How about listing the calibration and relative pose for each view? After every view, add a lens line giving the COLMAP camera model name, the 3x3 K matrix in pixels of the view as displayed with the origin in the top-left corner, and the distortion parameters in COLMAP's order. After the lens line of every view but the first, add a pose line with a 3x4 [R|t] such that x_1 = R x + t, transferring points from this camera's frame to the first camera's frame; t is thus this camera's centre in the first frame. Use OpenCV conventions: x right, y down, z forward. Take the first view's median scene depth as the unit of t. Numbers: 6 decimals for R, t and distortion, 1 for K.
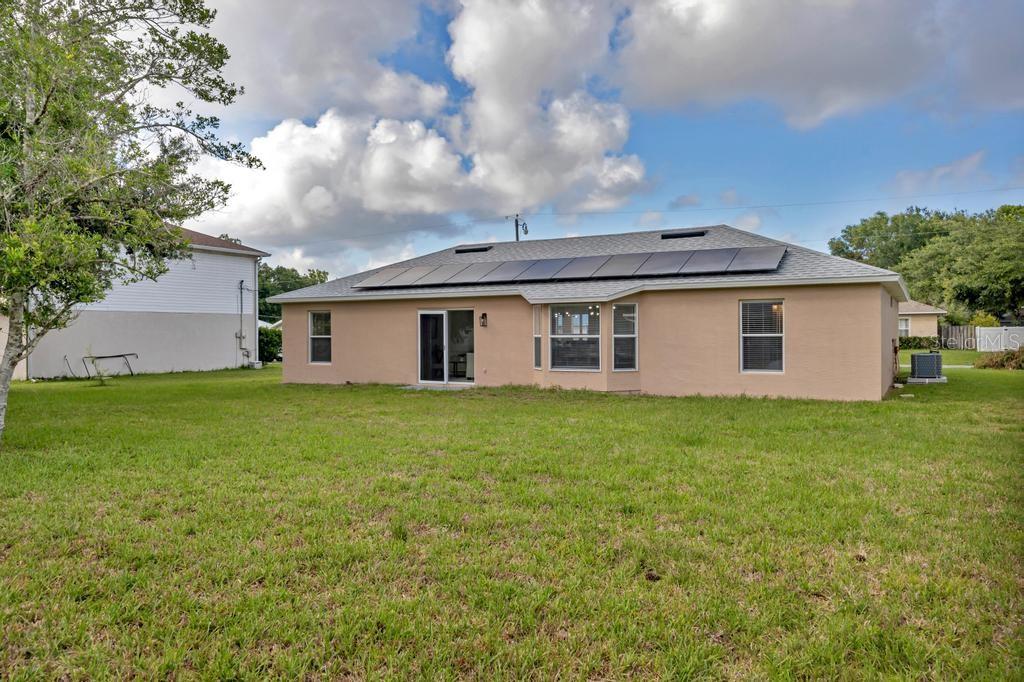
lens RADIAL K [[774.6, 0, 505.0], [0, 774.6, 345.9], [0, 0, 1]] dist [0.004722, 0.000977]
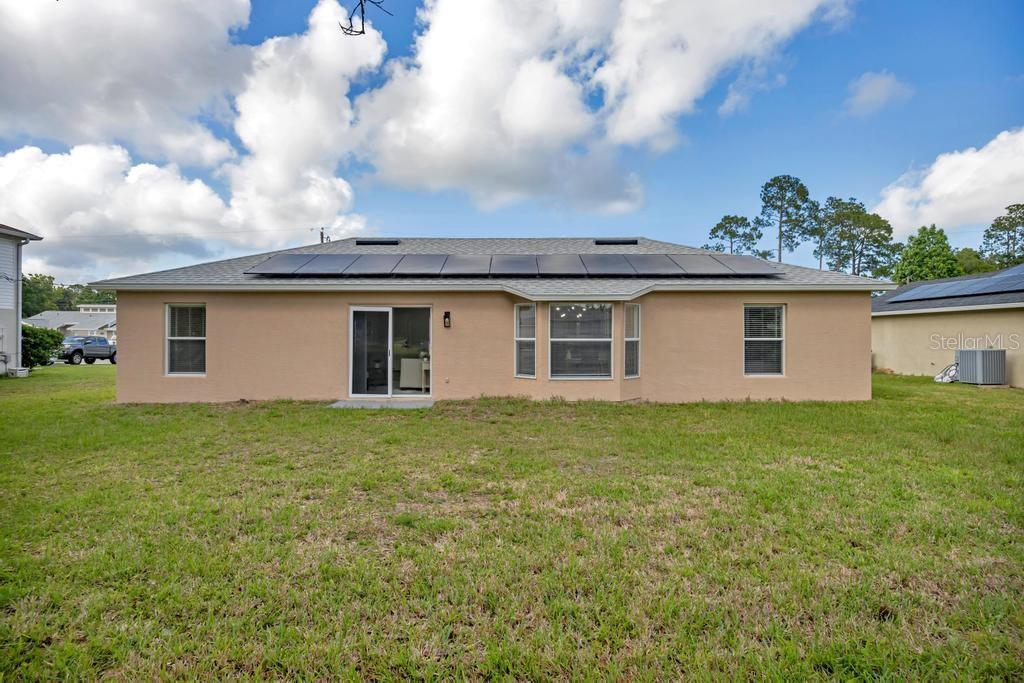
lens RADIAL K [[529.7, 0, 515.5], [0, 529.7, 336.0], [0, 0, 1]] dist [-0.006903, 0.001122]
pose [[0.872535, 0.005939, 0.488516, -0.238053], [0.002194, 0.999868, -0.016074, -0.006310], [-0.488548, 0.015097, 0.872407, 0.455542]]
